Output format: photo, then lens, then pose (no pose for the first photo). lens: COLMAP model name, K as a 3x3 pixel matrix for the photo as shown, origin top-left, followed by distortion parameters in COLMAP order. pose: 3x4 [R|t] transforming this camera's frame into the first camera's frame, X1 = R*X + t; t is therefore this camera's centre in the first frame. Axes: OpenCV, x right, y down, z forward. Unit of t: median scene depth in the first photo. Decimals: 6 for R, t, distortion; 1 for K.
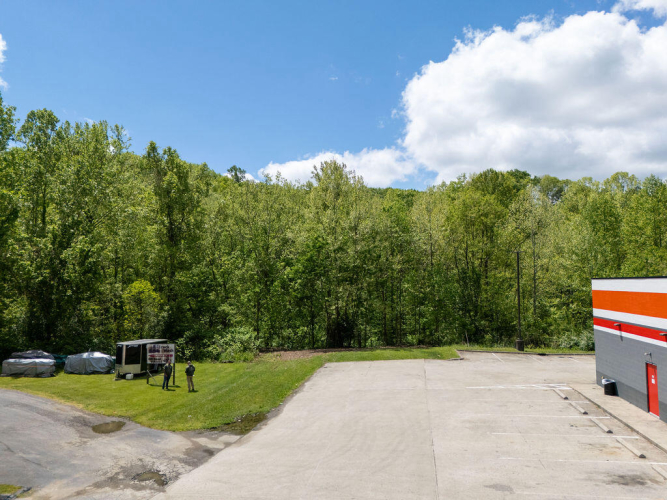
lens RADIAL K [[486.5, 0, 333.5], [0, 486.5, 250.0], [0, 0, 1]] dist [0.074847, -0.063620]
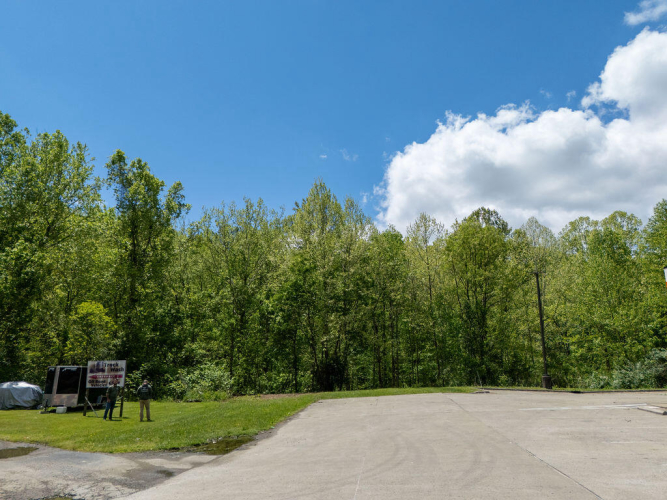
lens RADIAL K [[486.5, 0, 333.5], [0, 486.5, 250.0], [0, 0, 1]] dist [0.074847, -0.063620]
pose [[0.998190, 0.015730, 0.058038, -0.039547], [-0.006656, 0.988152, -0.153335, 0.104490], [-0.059763, 0.152671, 0.986468, 0.158140]]
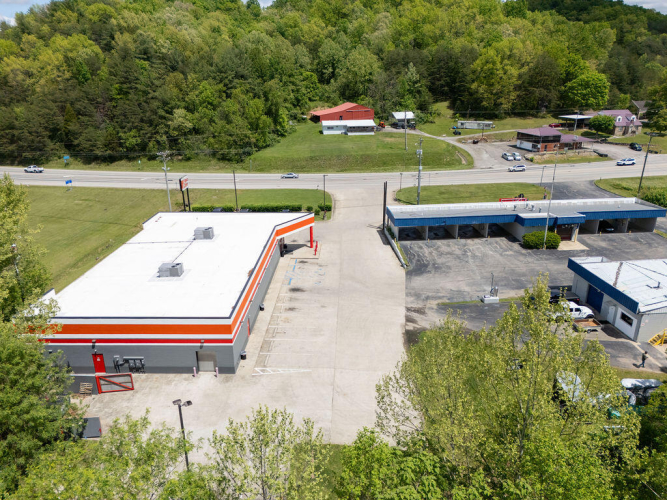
lens RADIAL K [[486.5, 0, 333.5], [0, 486.5, 250.0], [0, 0, 1]] dist [0.074847, -0.063620]
pose [[-0.990828, 0.057832, -0.122132, 0.251730], [0.022124, 0.961025, 0.275574, -0.389730], [0.133309, 0.270344, -0.953490, 1.670598]]
